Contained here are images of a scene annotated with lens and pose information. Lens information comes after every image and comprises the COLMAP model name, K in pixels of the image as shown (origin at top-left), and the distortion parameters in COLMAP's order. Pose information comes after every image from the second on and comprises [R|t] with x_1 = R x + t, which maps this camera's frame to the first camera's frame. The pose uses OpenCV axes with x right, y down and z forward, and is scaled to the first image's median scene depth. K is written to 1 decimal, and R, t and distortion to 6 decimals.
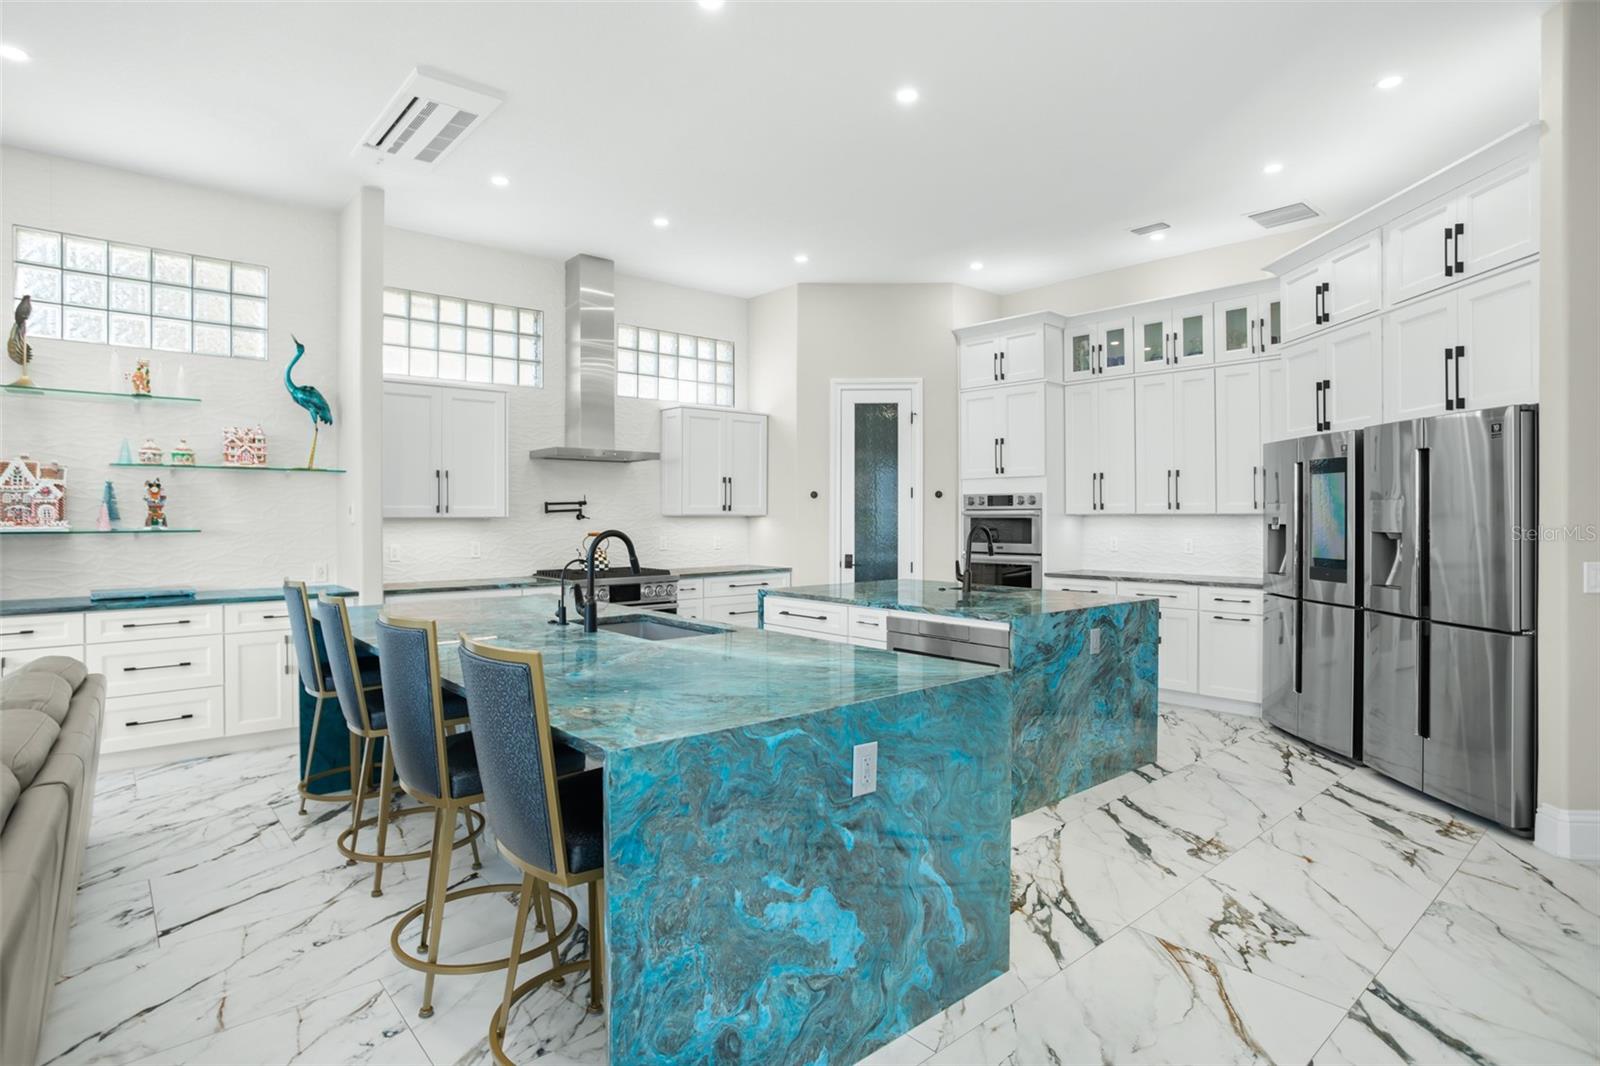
lens RADIAL K [[849.6, 0, 802.5], [0, 849.6, 515.7], [0, 0, 1]] dist [-0.075837, 0.050640]
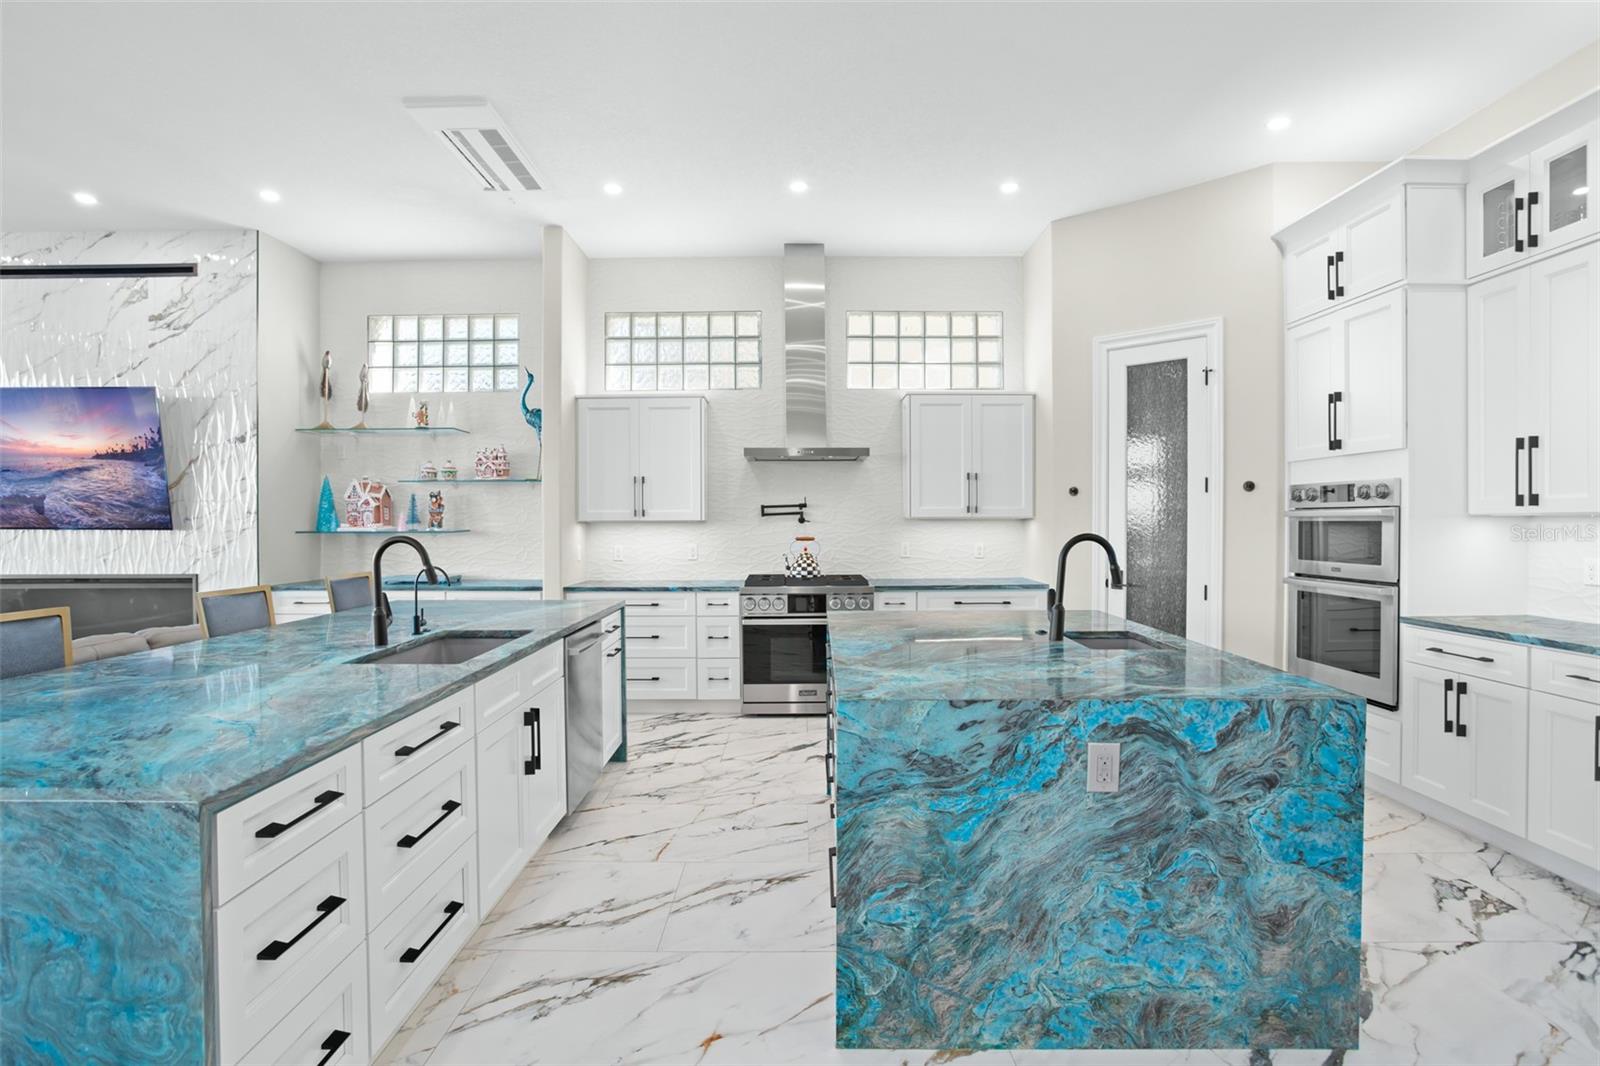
lens RADIAL K [[785.8, 0, 804.8], [0, 785.8, 527.7], [0, 0, 1]] dist [-0.079704, 0.041779]
pose [[0.746536, 0.005530, -0.665323, 0.329878], [0.001611, 0.999947, 0.010120, 0.000873], [0.665344, -0.008627, 0.746487, 0.341904]]
